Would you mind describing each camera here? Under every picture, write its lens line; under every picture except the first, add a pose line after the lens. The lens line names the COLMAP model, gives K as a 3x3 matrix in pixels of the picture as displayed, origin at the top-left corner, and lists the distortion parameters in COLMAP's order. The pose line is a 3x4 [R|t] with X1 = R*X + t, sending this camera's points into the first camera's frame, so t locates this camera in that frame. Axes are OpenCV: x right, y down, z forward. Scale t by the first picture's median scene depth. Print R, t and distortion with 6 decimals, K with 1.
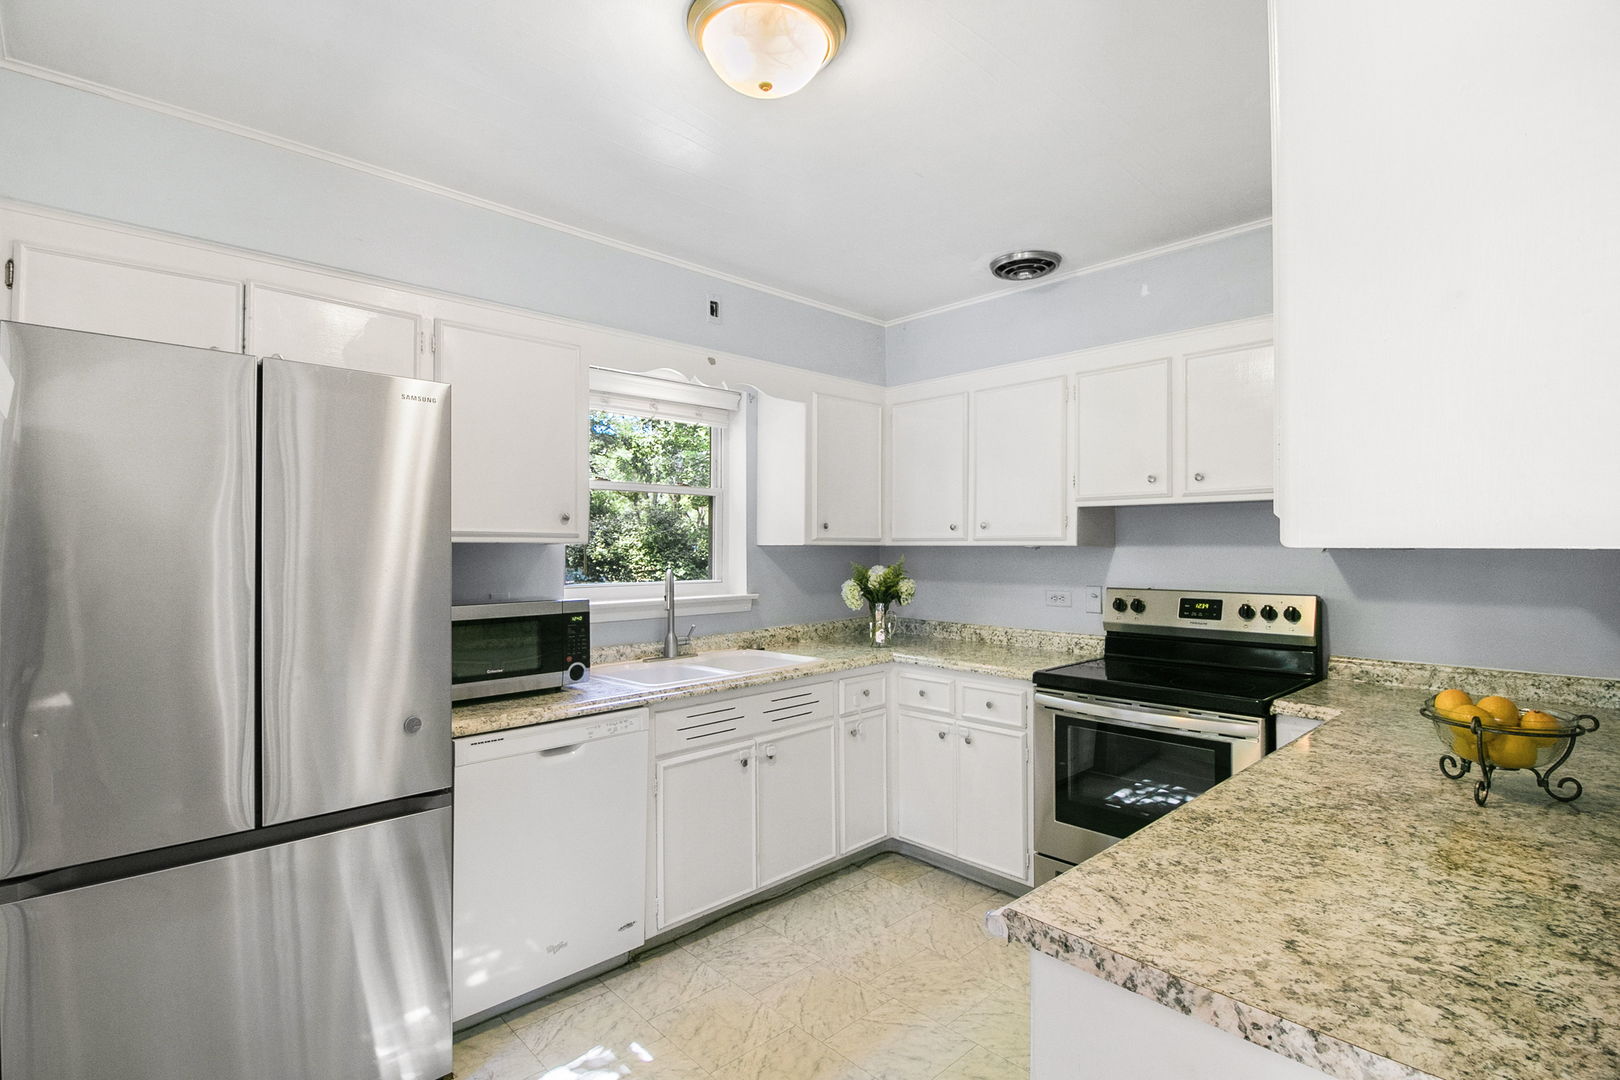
lens RADIAL K [[769.4, 0, 810.0], [0, 769.4, 540.0], [0, 0, 1]] dist [0.012342, -0.014894]
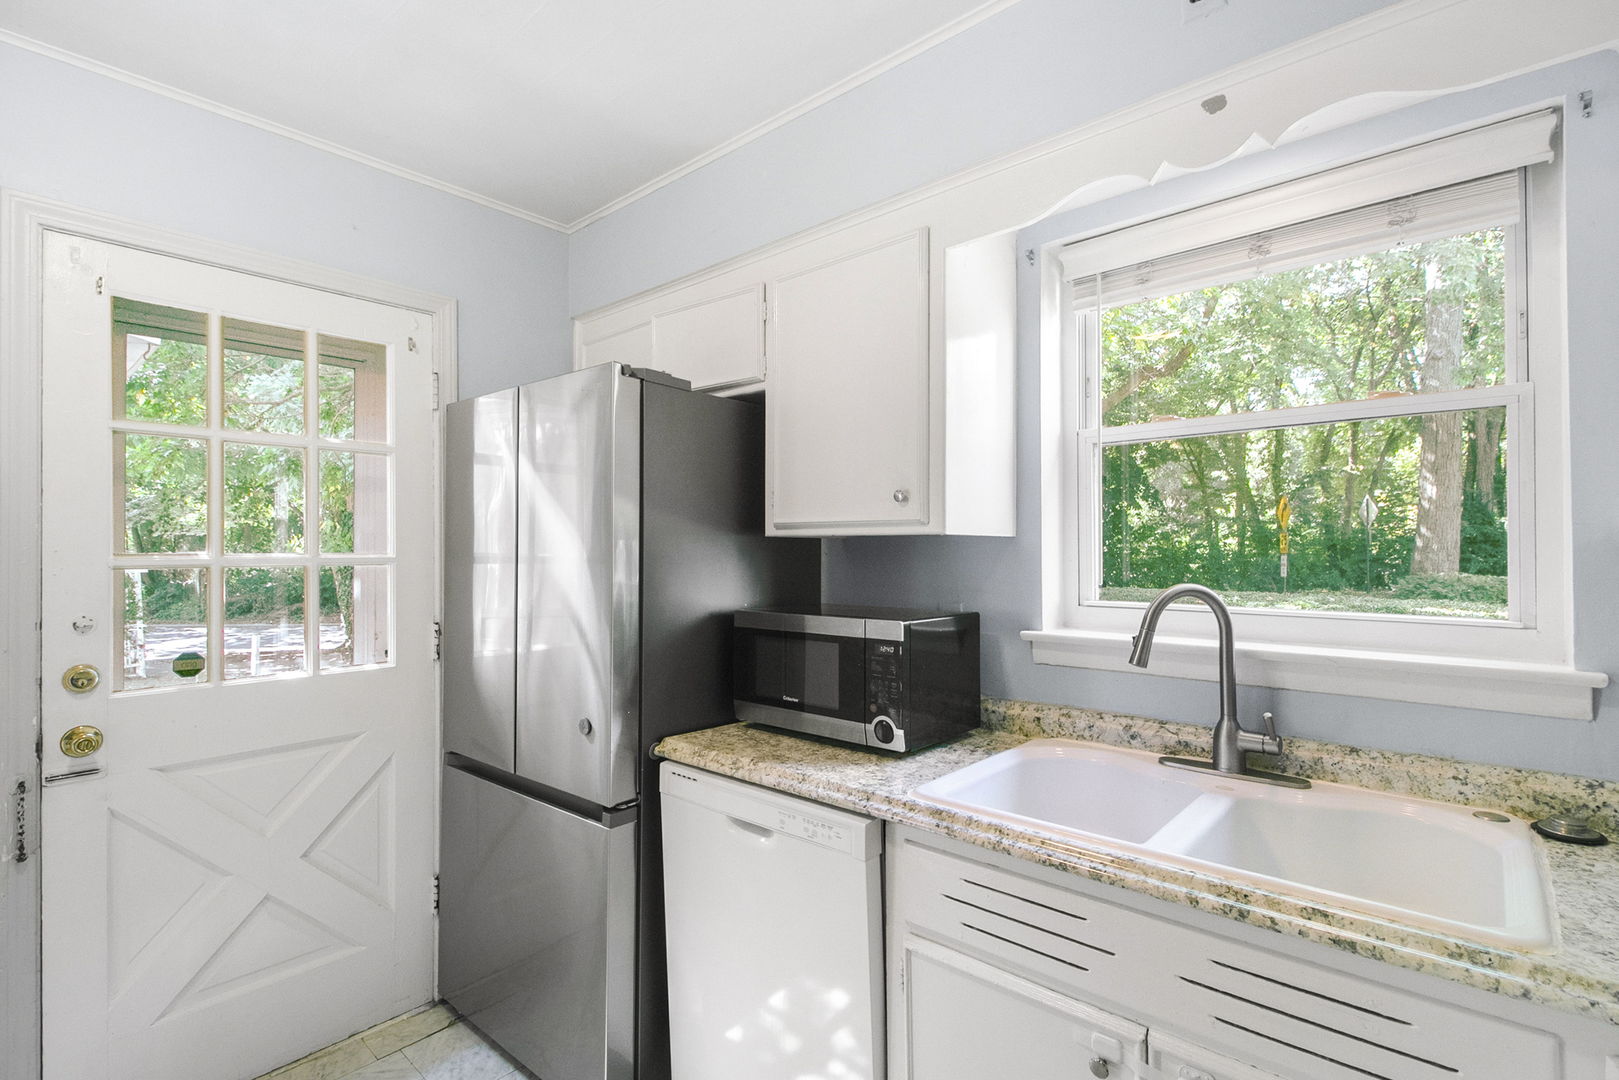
lens RADIAL K [[768.9, 0, 809.5], [0, 768.9, 540.0], [0, 0, 1]] dist [0.012342, -0.014894]
pose [[0.070975, -0.001606, -0.997477, 0.292819], [0.014332, 0.999897, -0.000591, 0.008044], [0.997375, -0.014254, 0.070990, 0.765340]]
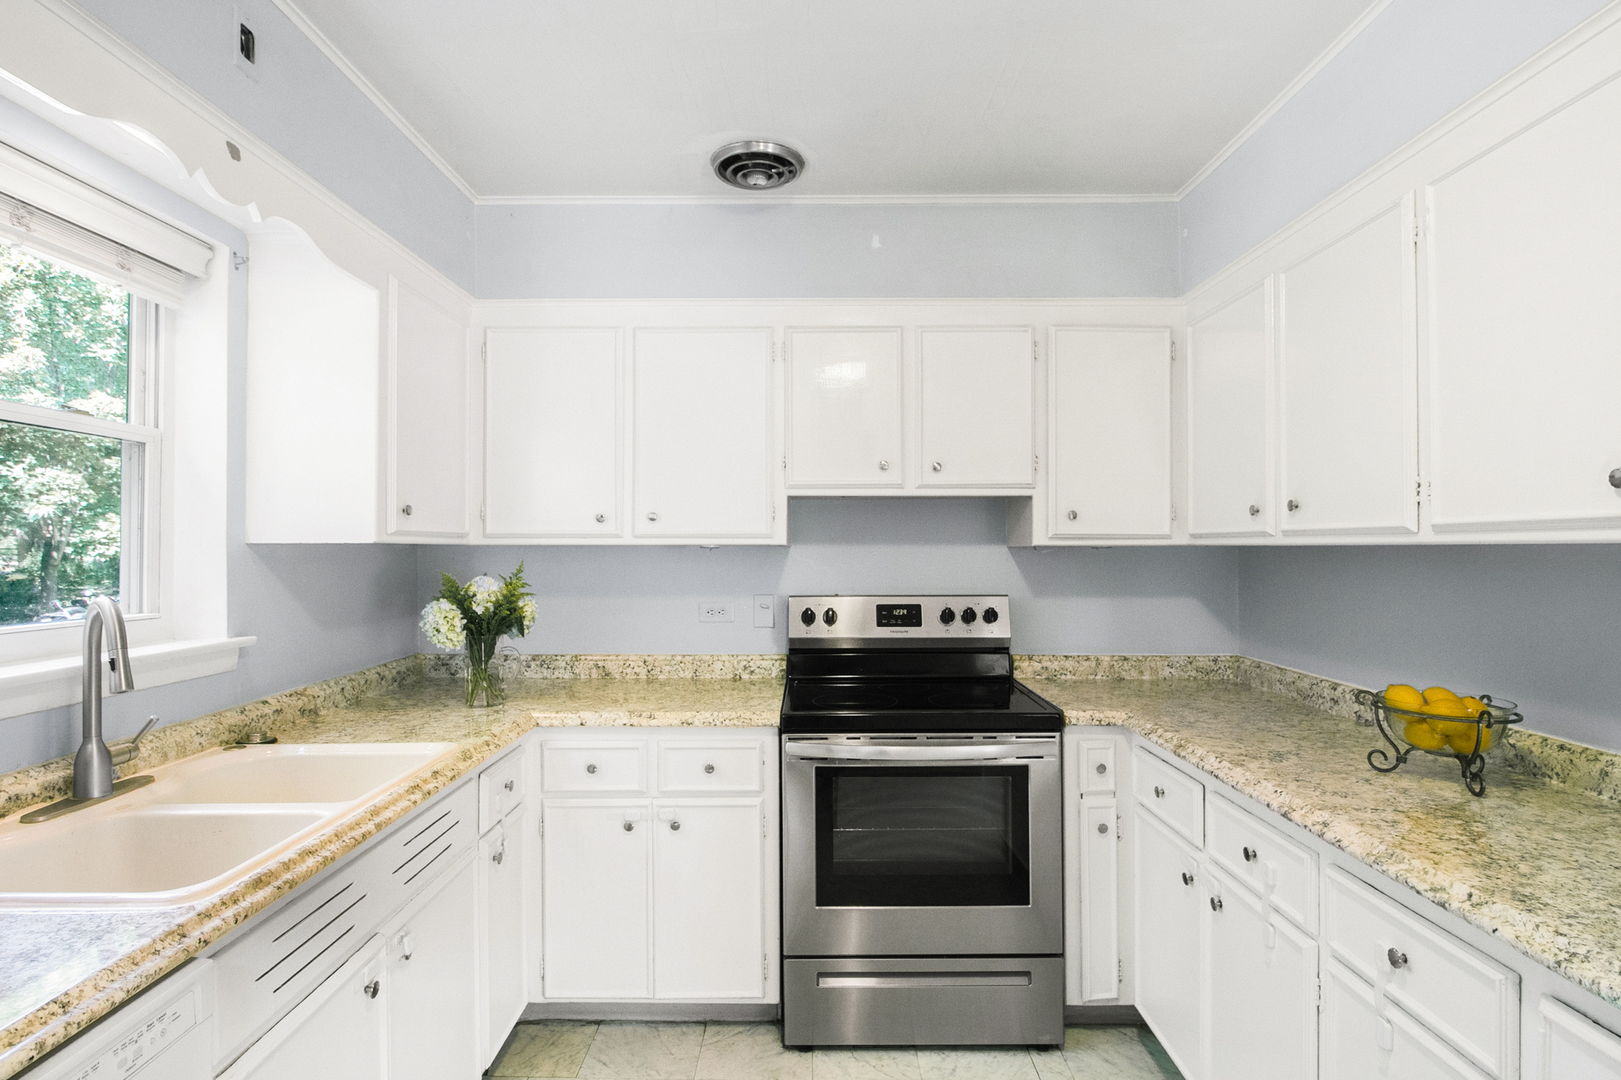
lens RADIAL K [[816.8, 0, 810.5], [0, 816.8, 540.0], [0, 0, 1]] dist [0.009923, -0.017586]
pose [[0.698029, 0.006044, 0.716044, -0.245260], [-0.004968, 0.999981, -0.003598, 0.005765], [-0.716053, -0.001045, 0.698045, 0.411980]]
